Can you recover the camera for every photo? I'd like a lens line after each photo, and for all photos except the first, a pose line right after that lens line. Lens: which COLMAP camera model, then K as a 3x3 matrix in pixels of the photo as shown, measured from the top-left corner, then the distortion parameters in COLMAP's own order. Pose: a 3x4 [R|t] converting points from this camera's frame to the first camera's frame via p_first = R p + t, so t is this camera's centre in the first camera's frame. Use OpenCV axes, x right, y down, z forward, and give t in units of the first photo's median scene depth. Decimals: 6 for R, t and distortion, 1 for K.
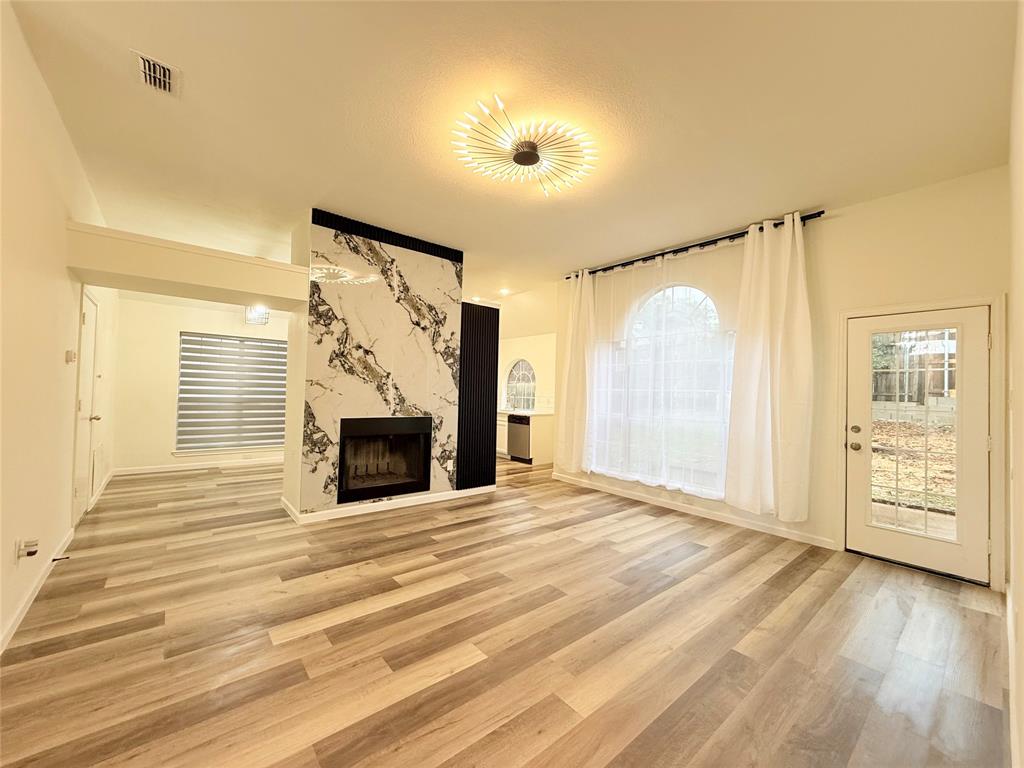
lens RADIAL K [[406.5, 0, 509.8], [0, 406.5, 383.9], [0, 0, 1]] dist [-0.001273, 0.000660]
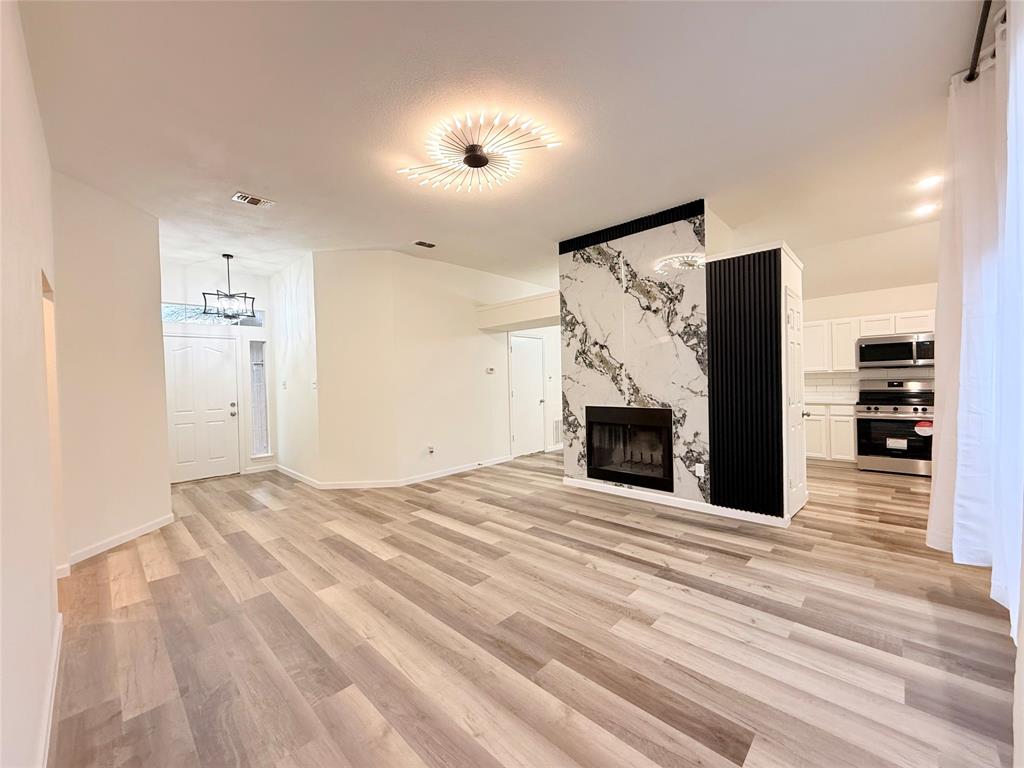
lens RADIAL K [[406.5, 0, 509.4], [0, 406.5, 383.4], [0, 0, 1]] dist [-0.001273, 0.000660]
pose [[0.103668, -0.020620, -0.994398, 0.709693], [0.046029, 0.998813, -0.015913, 0.026306], [0.993546, -0.044121, 0.104494, 0.622680]]
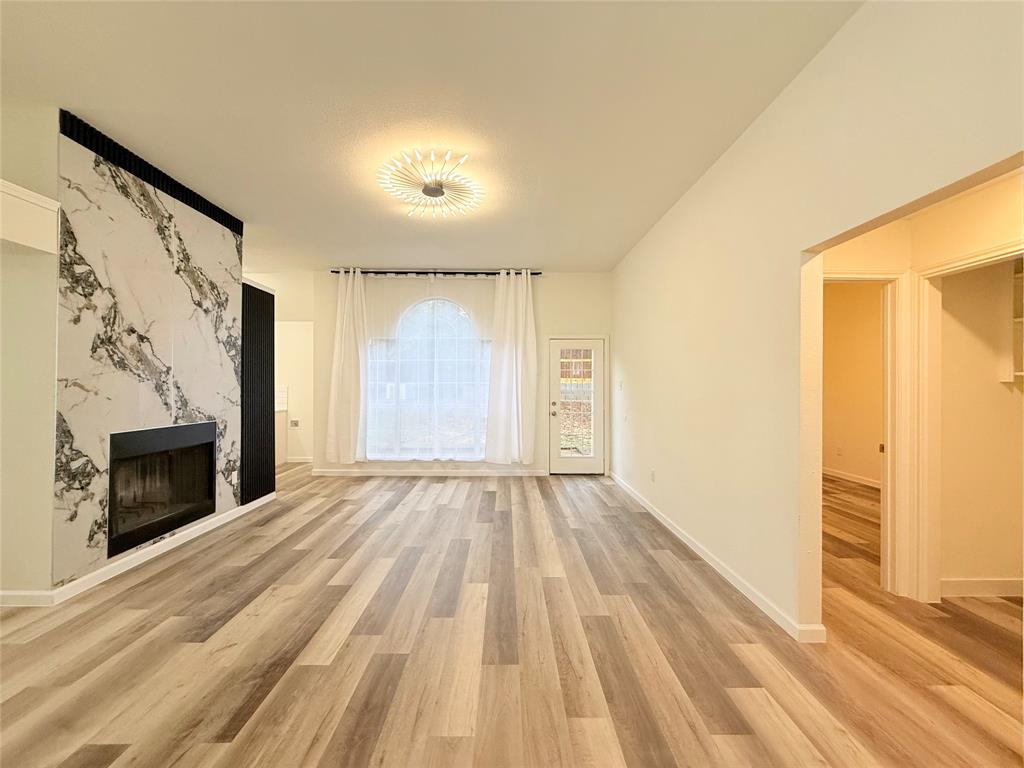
lens RADIAL K [[406.5, 0, 510.4], [0, 406.5, 383.8], [0, 0, 1]] dist [-0.001273, 0.000660]
pose [[0.631918, -0.021530, 0.774736, -0.491761], [0.000818, 0.999632, 0.027113, -0.016933], [-0.775035, -0.016500, 0.631703, 0.041488]]
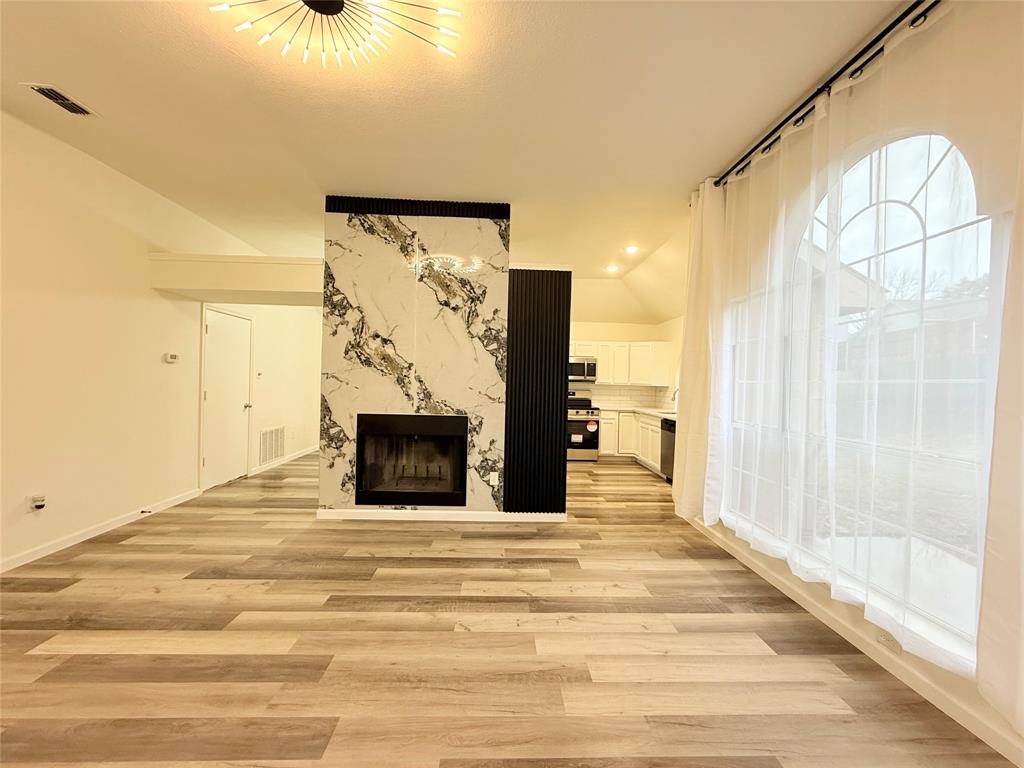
lens RADIAL K [[406.5, 0, 510.0], [0, 406.5, 383.3], [0, 0, 1]] dist [-0.001273, 0.000660]
pose [[0.789395, -0.006423, -0.613851, 0.413784], [0.009228, 0.999956, 0.001404, 0.016159], [0.613816, -0.006773, 0.789420, 0.453236]]
